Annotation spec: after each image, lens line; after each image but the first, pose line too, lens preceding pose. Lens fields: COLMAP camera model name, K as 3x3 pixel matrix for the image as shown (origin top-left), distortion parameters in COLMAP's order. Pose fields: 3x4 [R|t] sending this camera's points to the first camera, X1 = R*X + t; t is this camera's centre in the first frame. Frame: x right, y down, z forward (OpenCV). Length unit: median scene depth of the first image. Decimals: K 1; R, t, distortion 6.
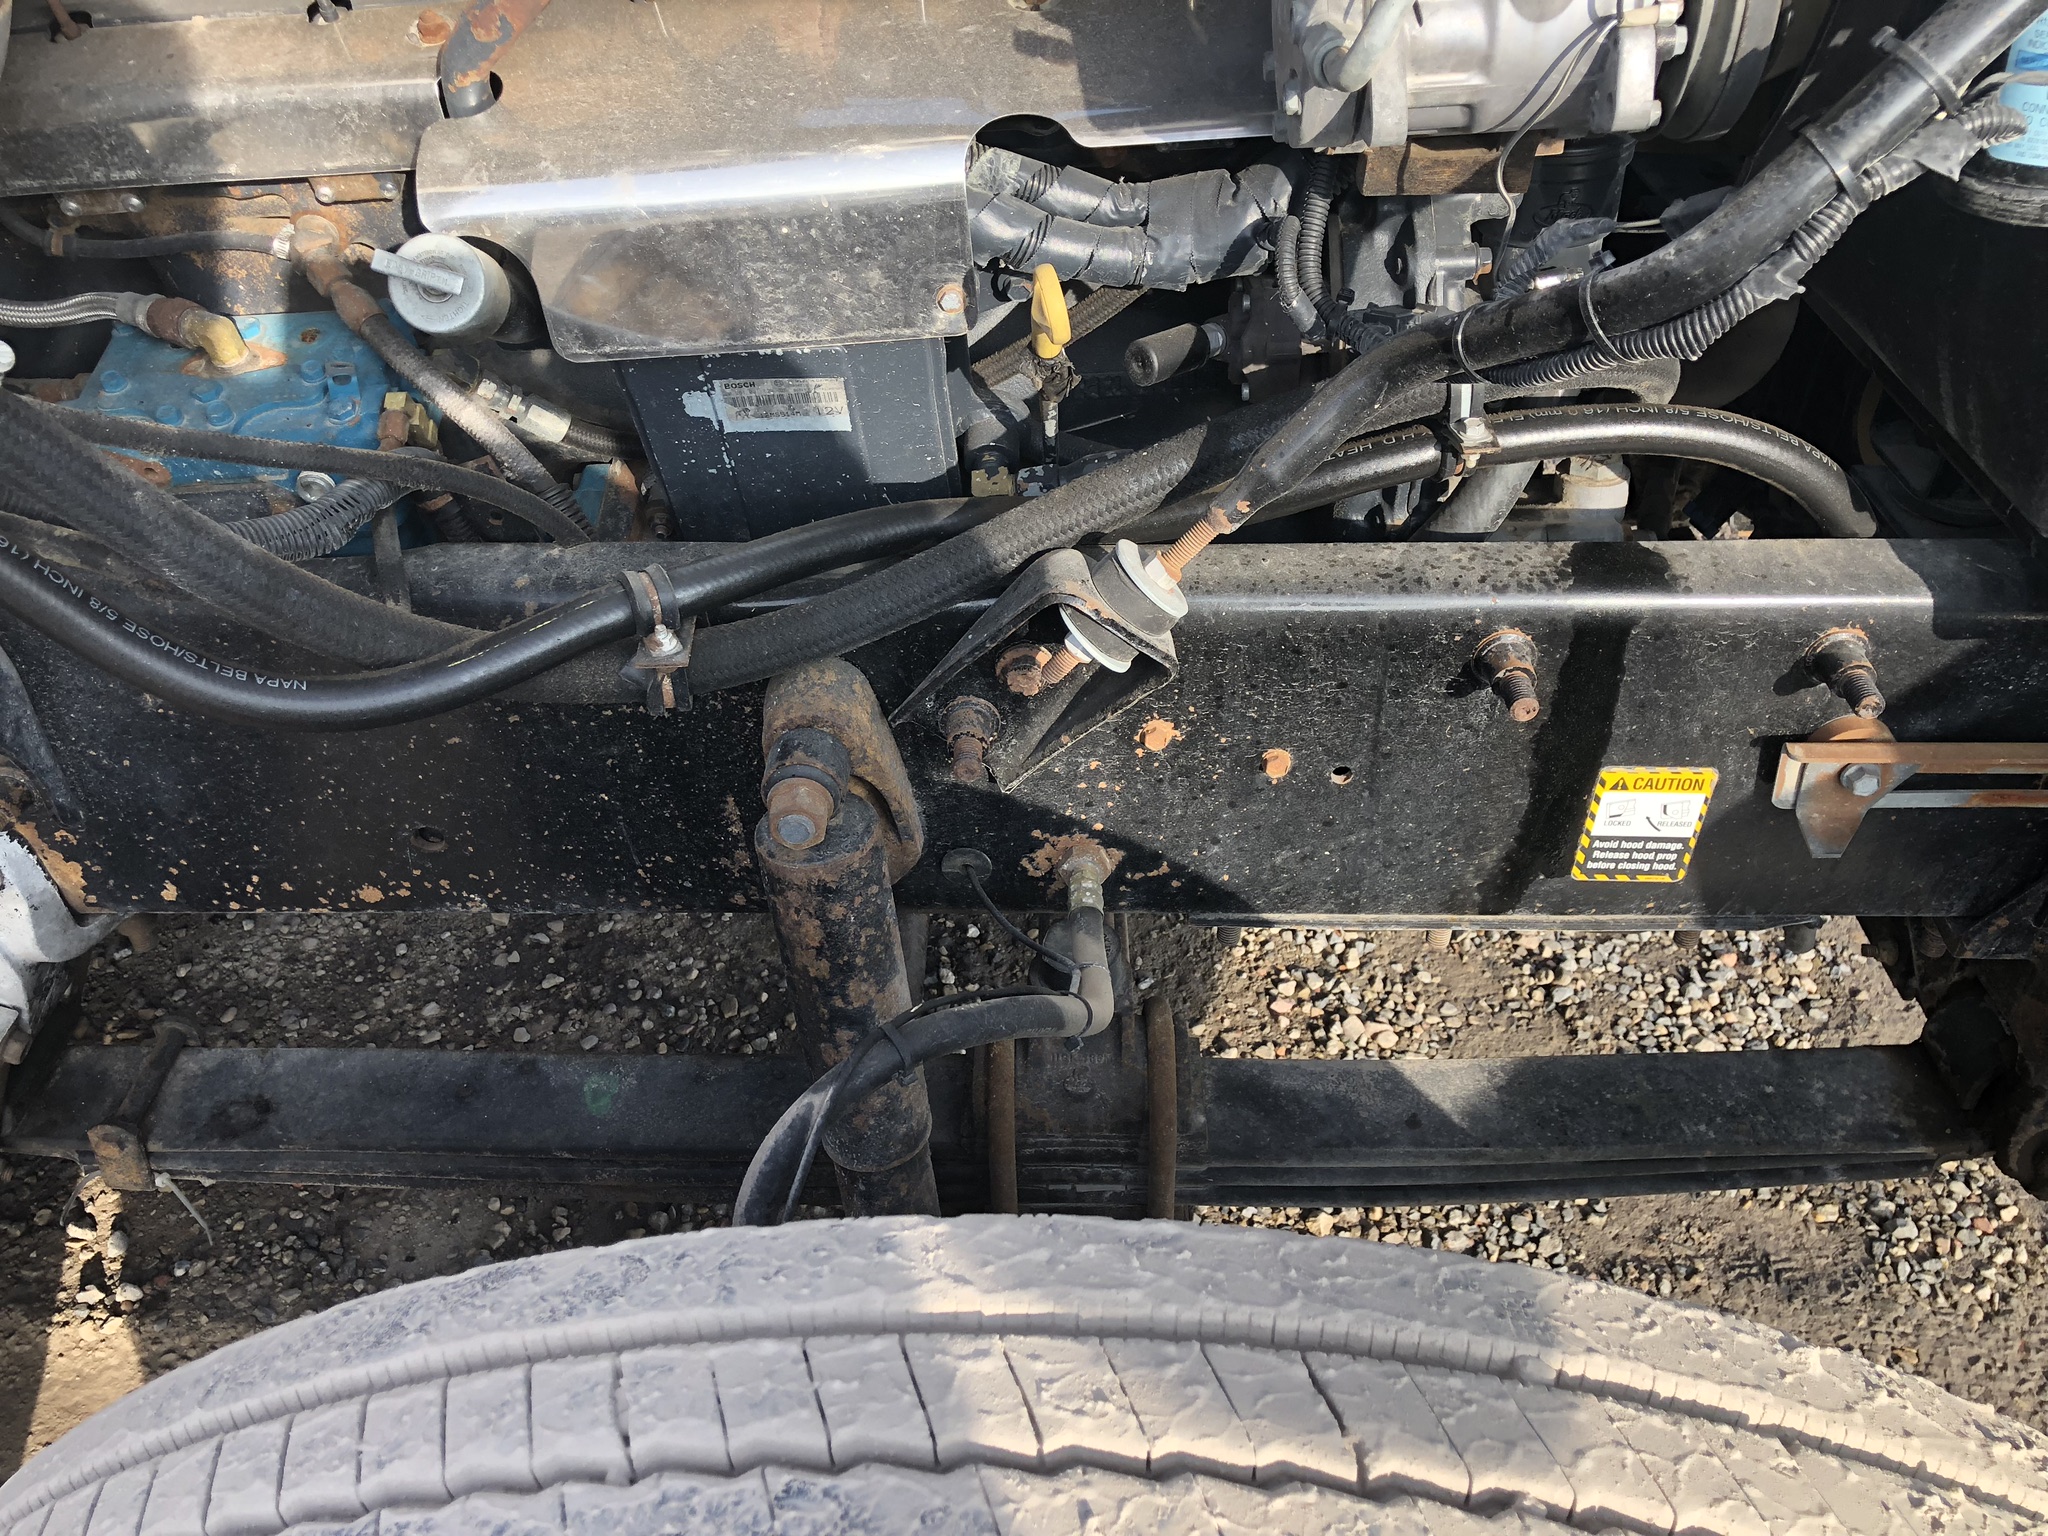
lens RADIAL K [[1684.7, 0, 1021.5], [0, 1684.7, 753.6], [0, 0, 1]] dist [0.013400, -0.007196]
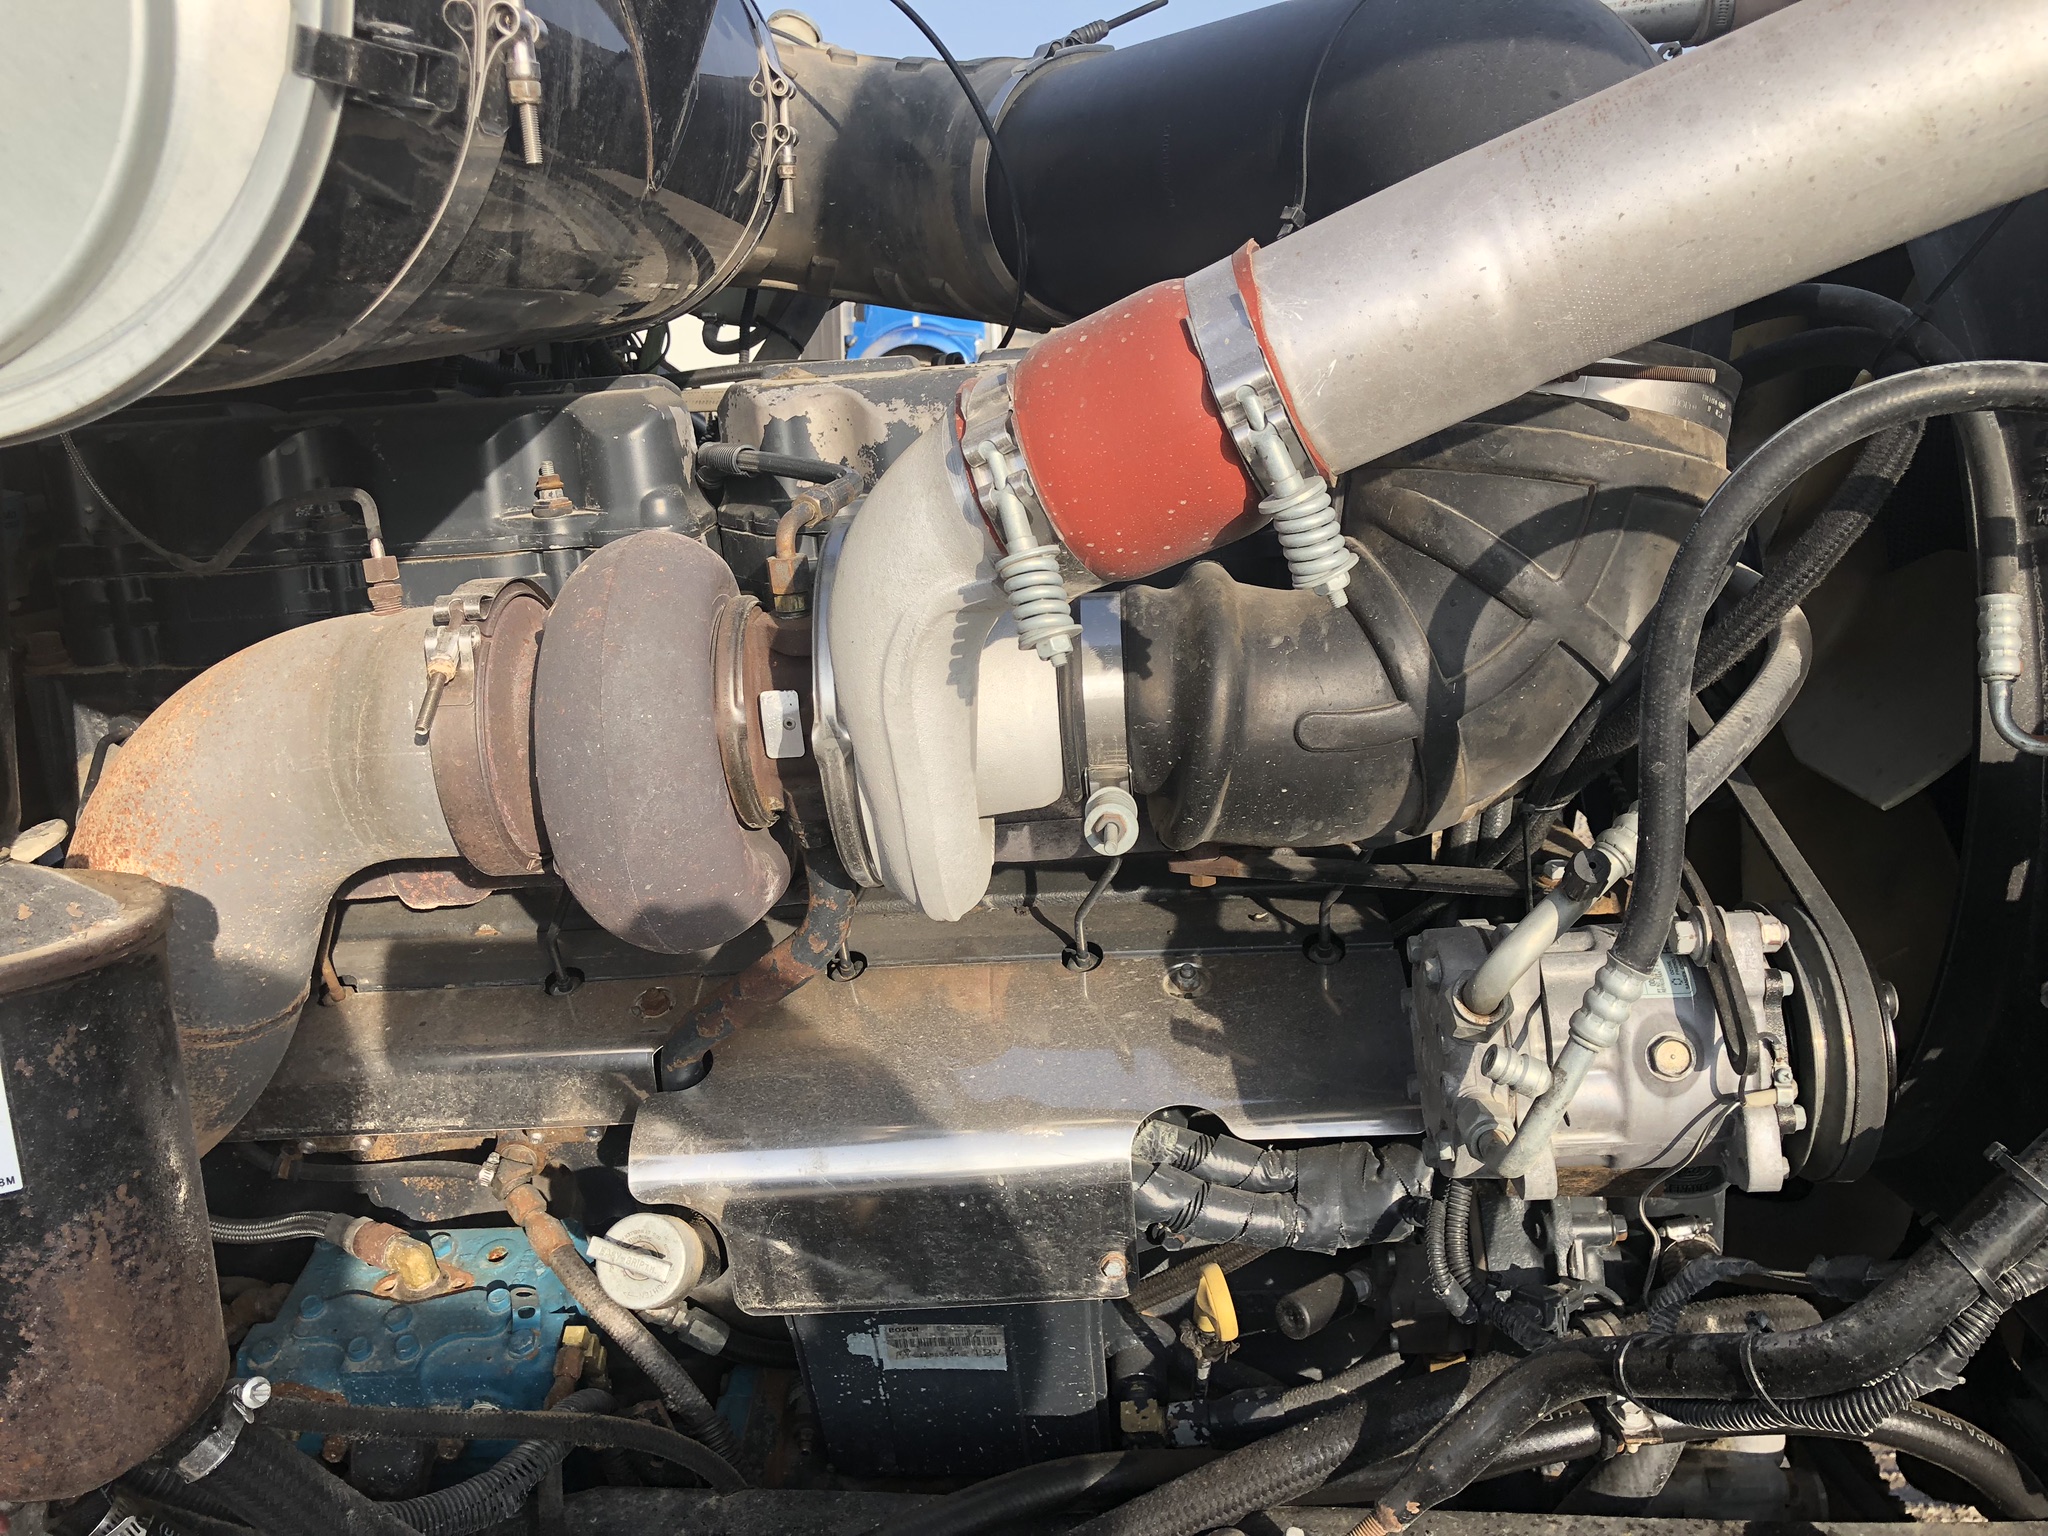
lens RADIAL K [[1684.7, 0, 1025.3], [0, 1684.7, 768.3], [0, 0, 1]] dist [0.013400, -0.007196]
pose [[0.999028, 0.006664, -0.043564, -0.053383], [-0.023182, 0.920154, -0.390870, -0.142209], [0.037480, 0.391500, 0.919414, -0.095325]]
